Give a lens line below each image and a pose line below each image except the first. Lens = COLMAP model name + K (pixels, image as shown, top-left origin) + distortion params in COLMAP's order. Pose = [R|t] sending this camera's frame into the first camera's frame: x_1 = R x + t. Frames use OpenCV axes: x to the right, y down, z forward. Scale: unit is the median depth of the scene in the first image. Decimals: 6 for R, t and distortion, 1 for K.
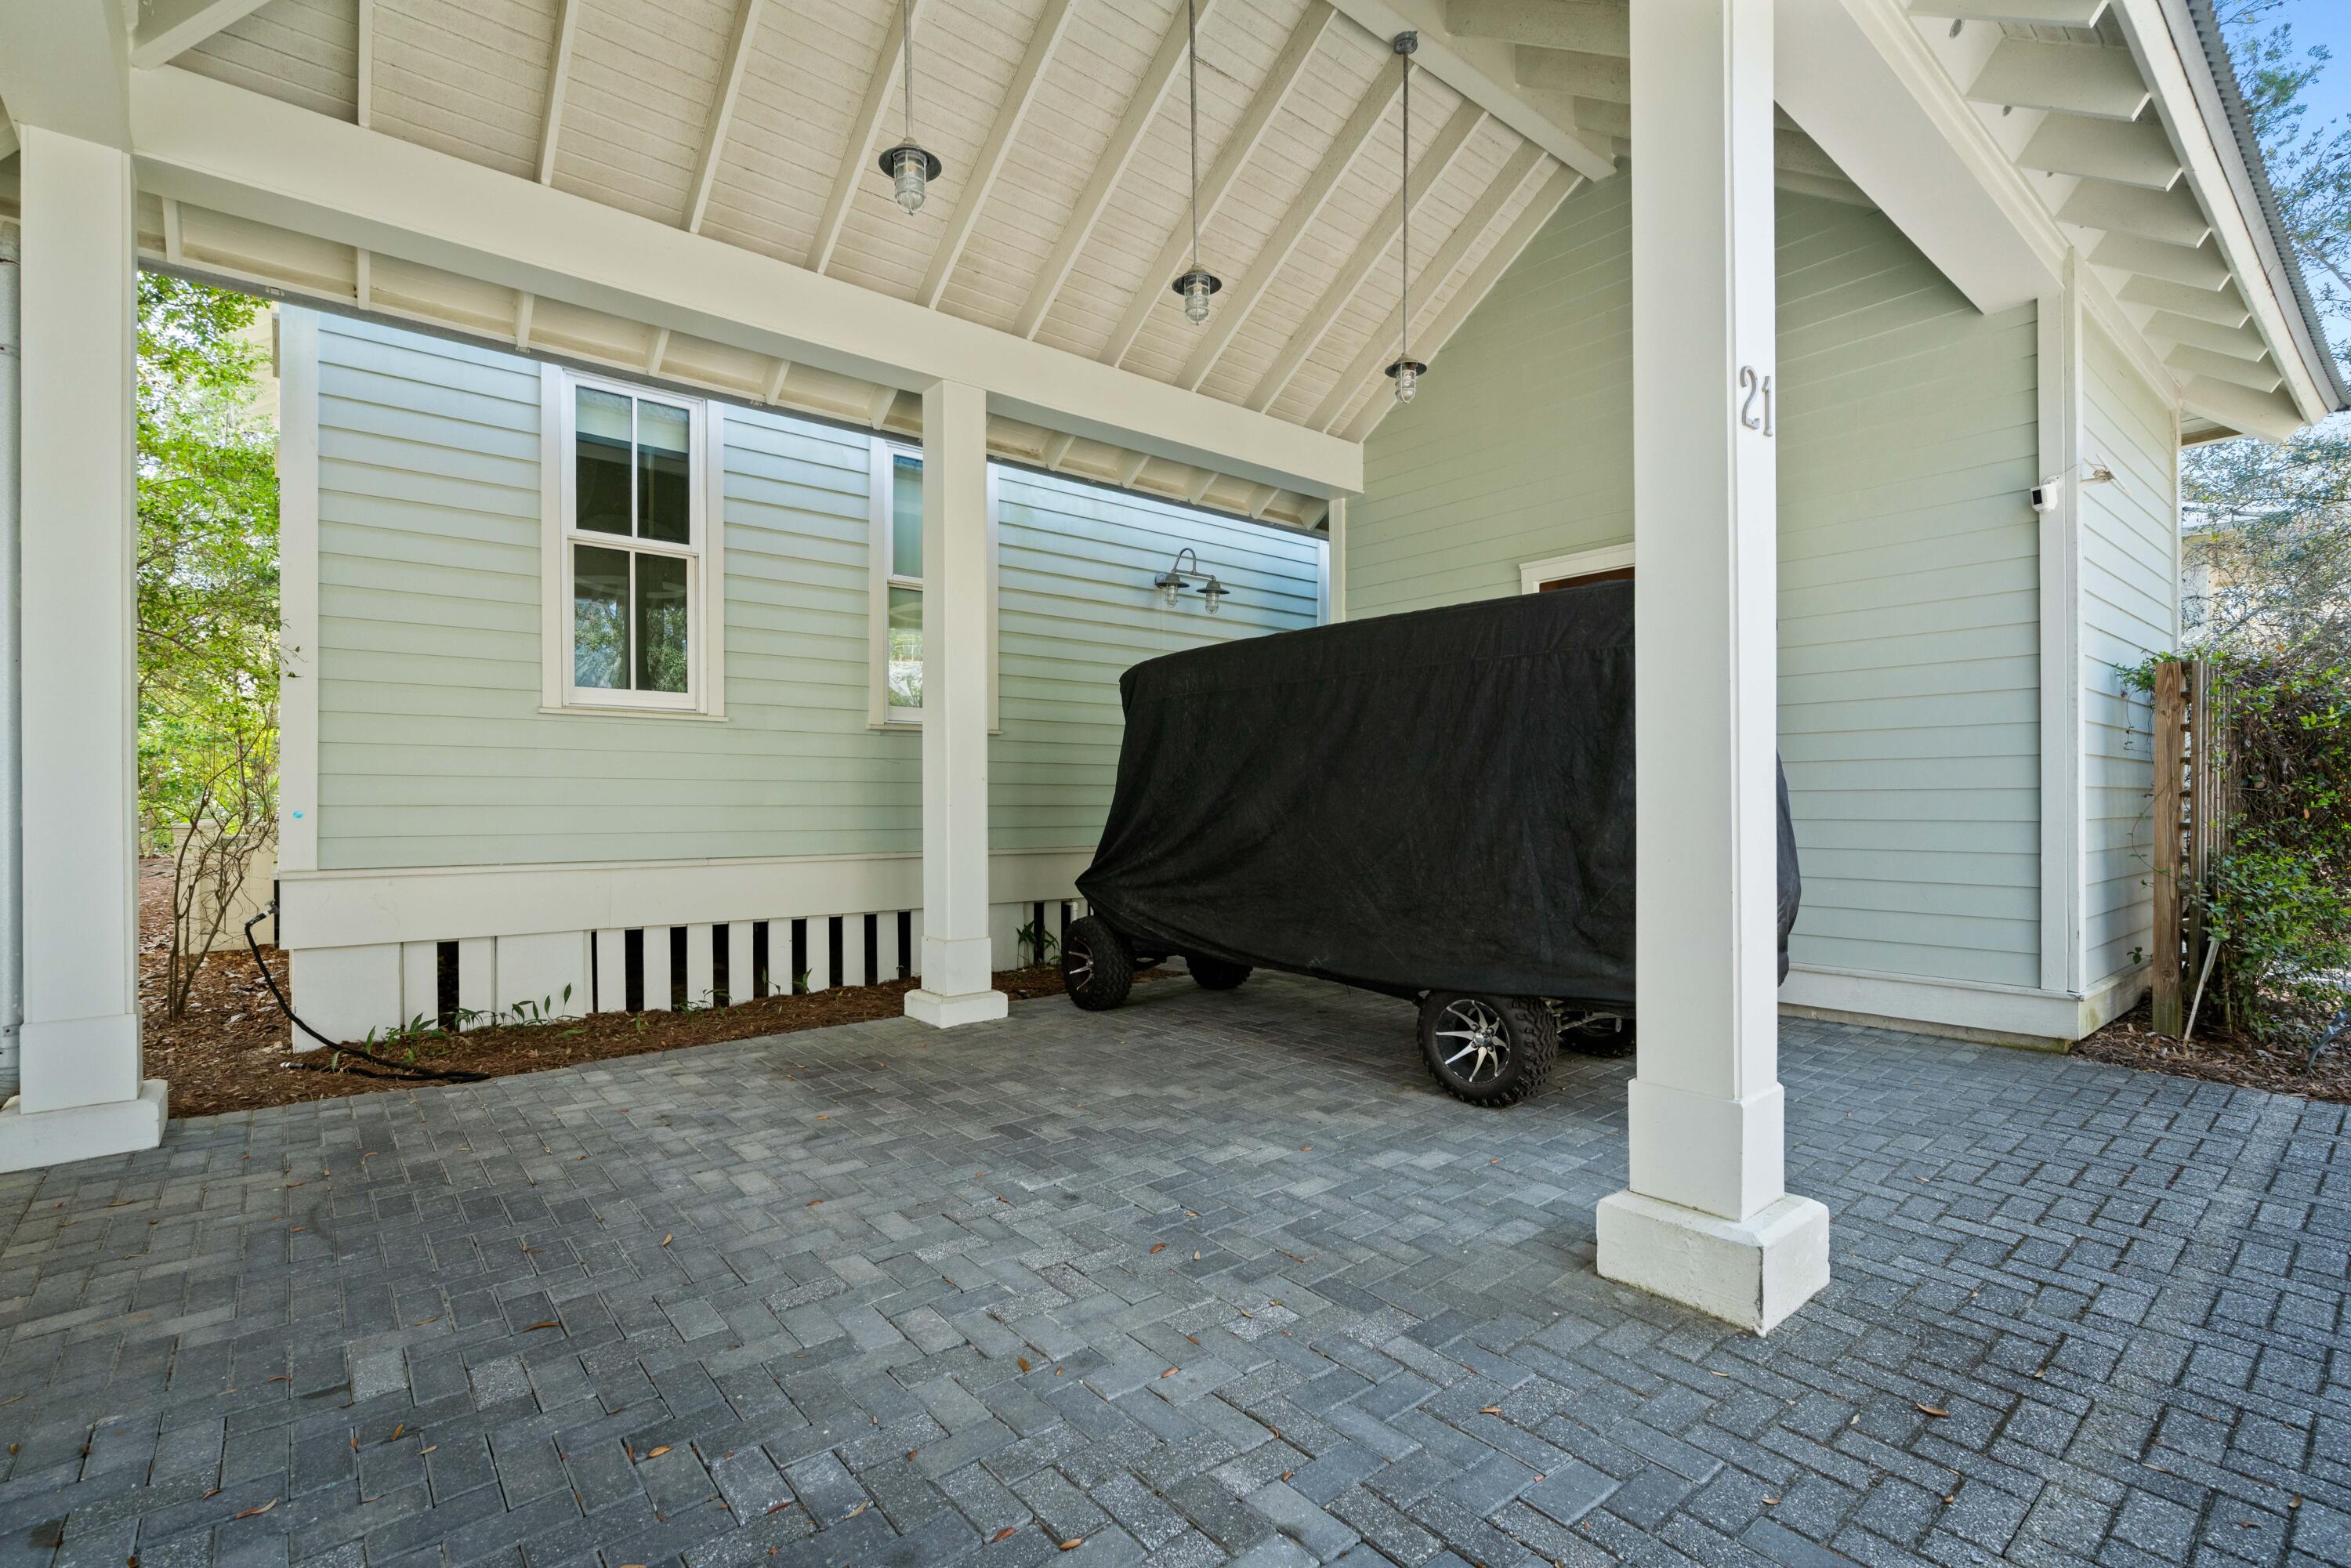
lens RADIAL K [[1094.4, 0, 1239.3], [0, 1094.4, 787.7], [0, 0, 1]] dist [-0.000333, 0.000027]
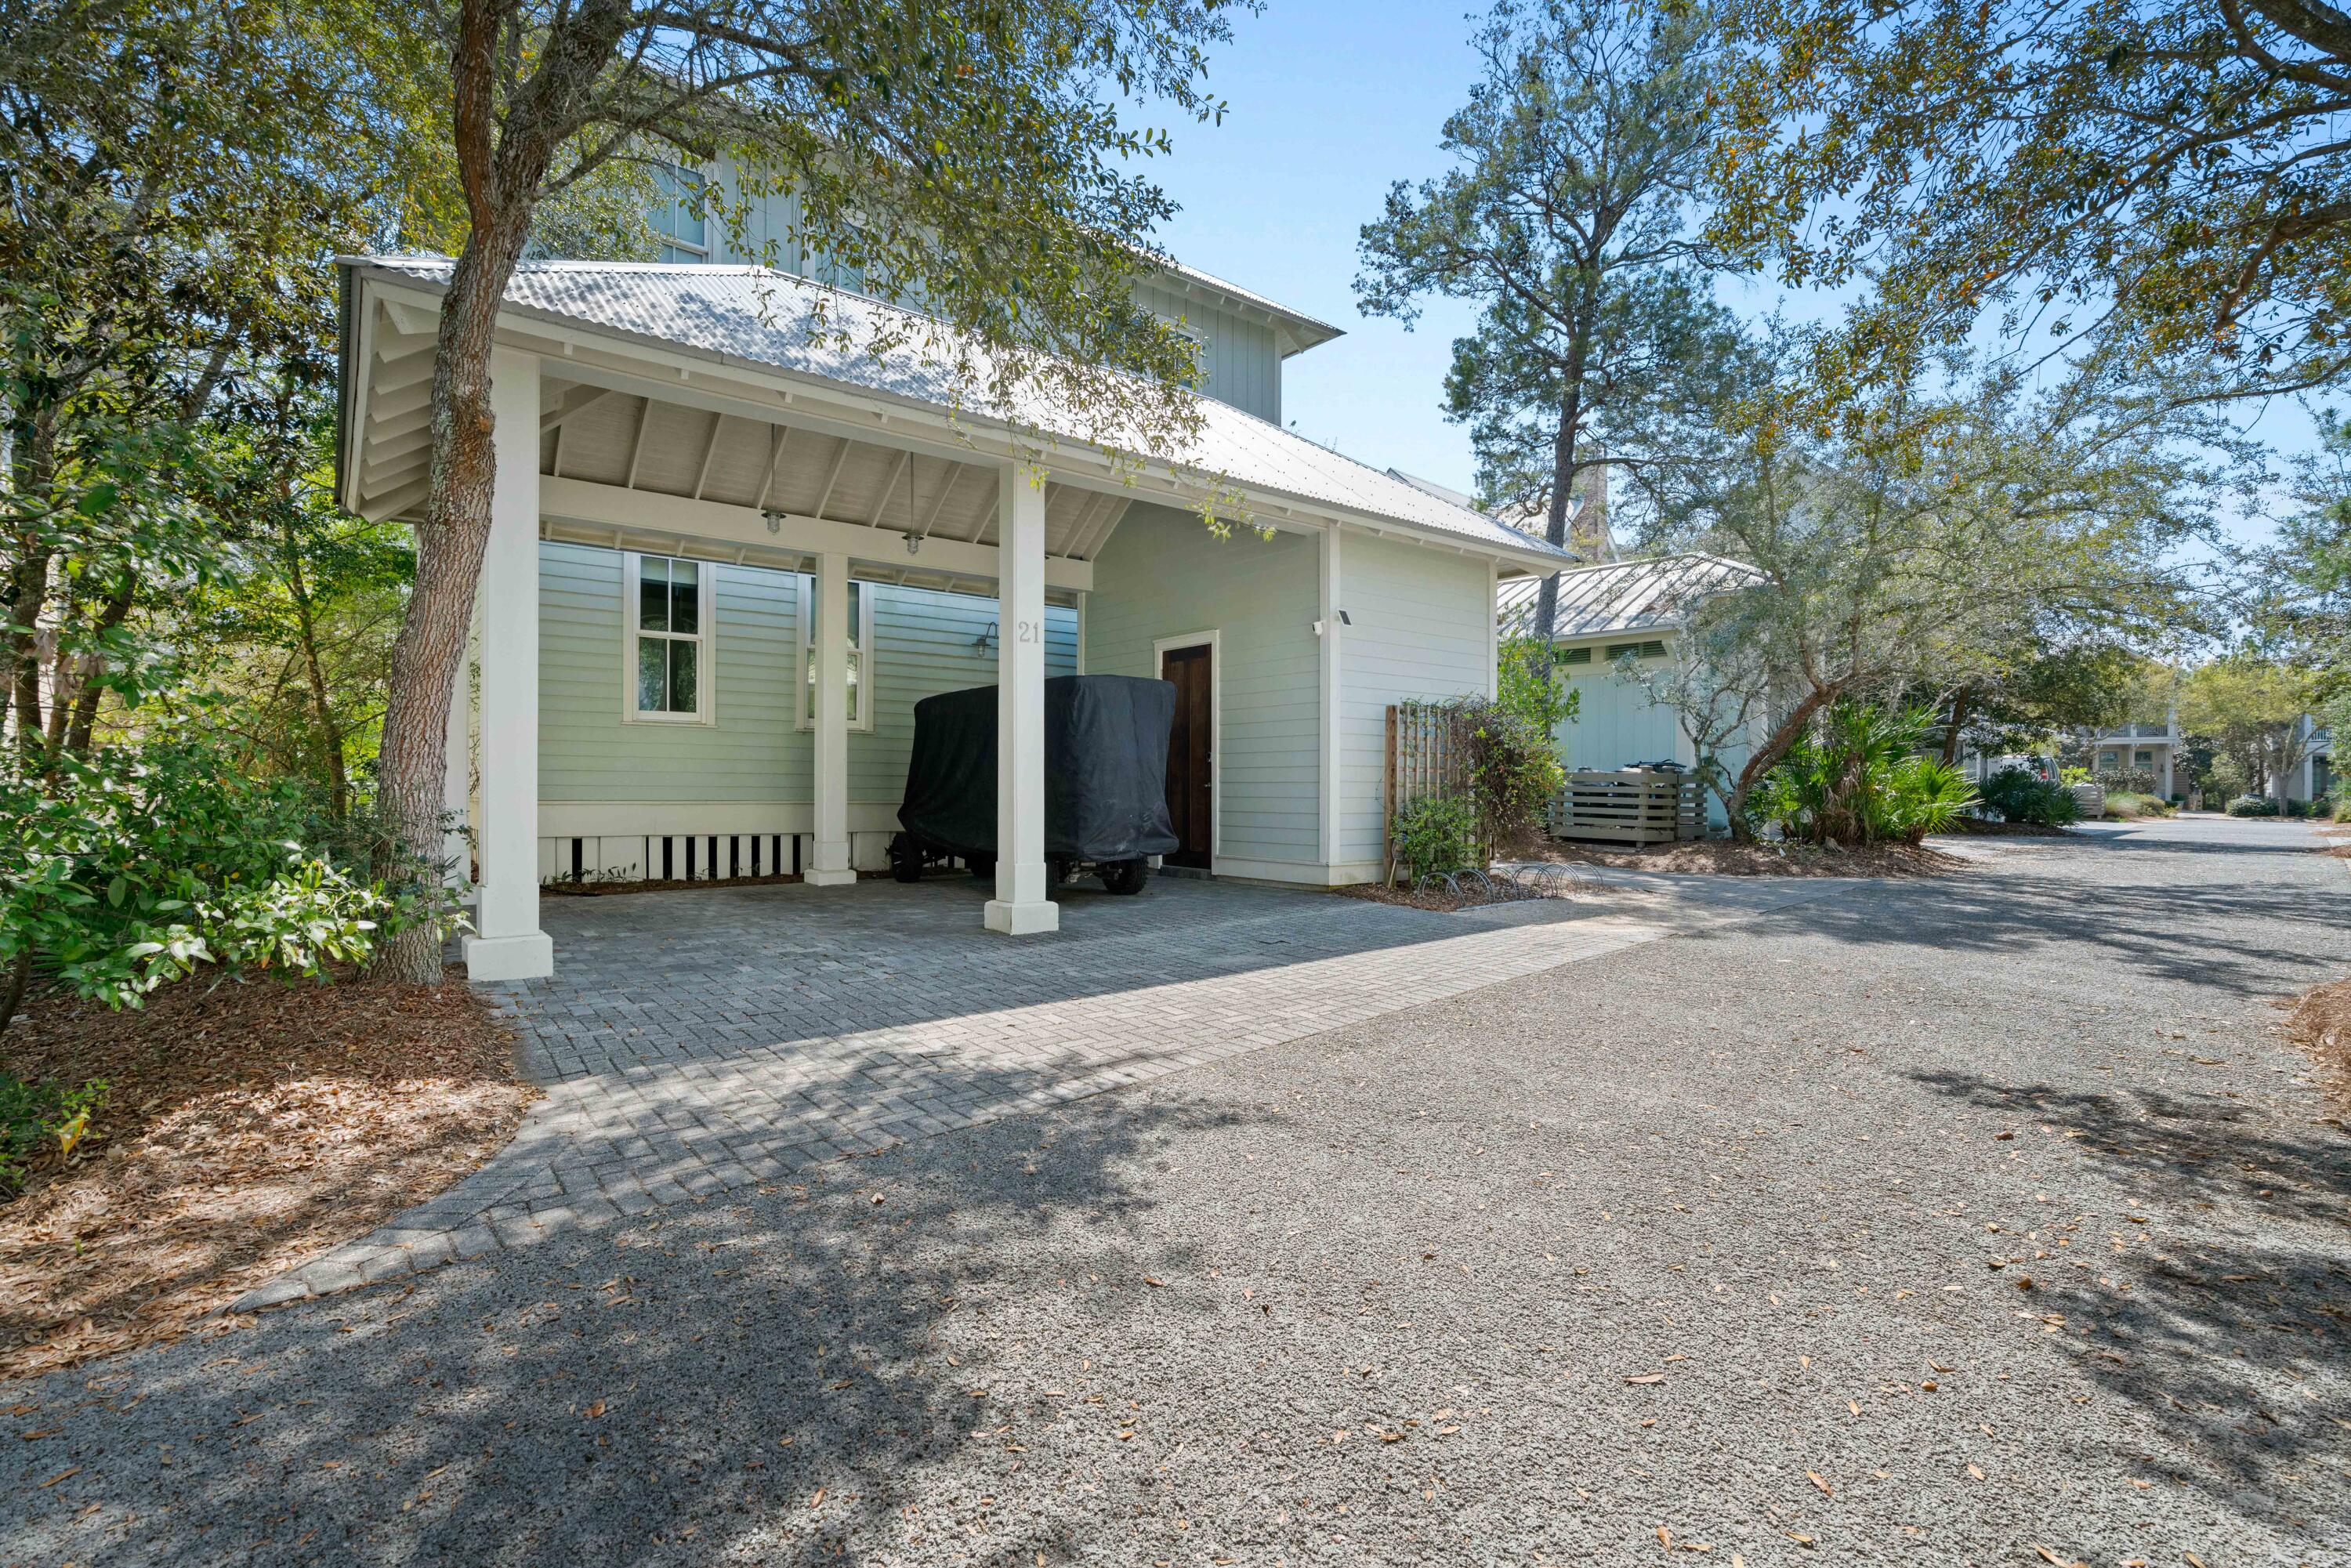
lens RADIAL K [[1081.4, 0, 1181.6], [0, 1081.4, 776.0], [0, 0, 1]] dist [0.002593, 0.000559]
pose [[0.997826, 0.008324, -0.065370, 0.459203], [-0.008249, 0.999965, 0.001410, 0.013526], [0.065379, -0.000868, 0.997860, -0.815738]]
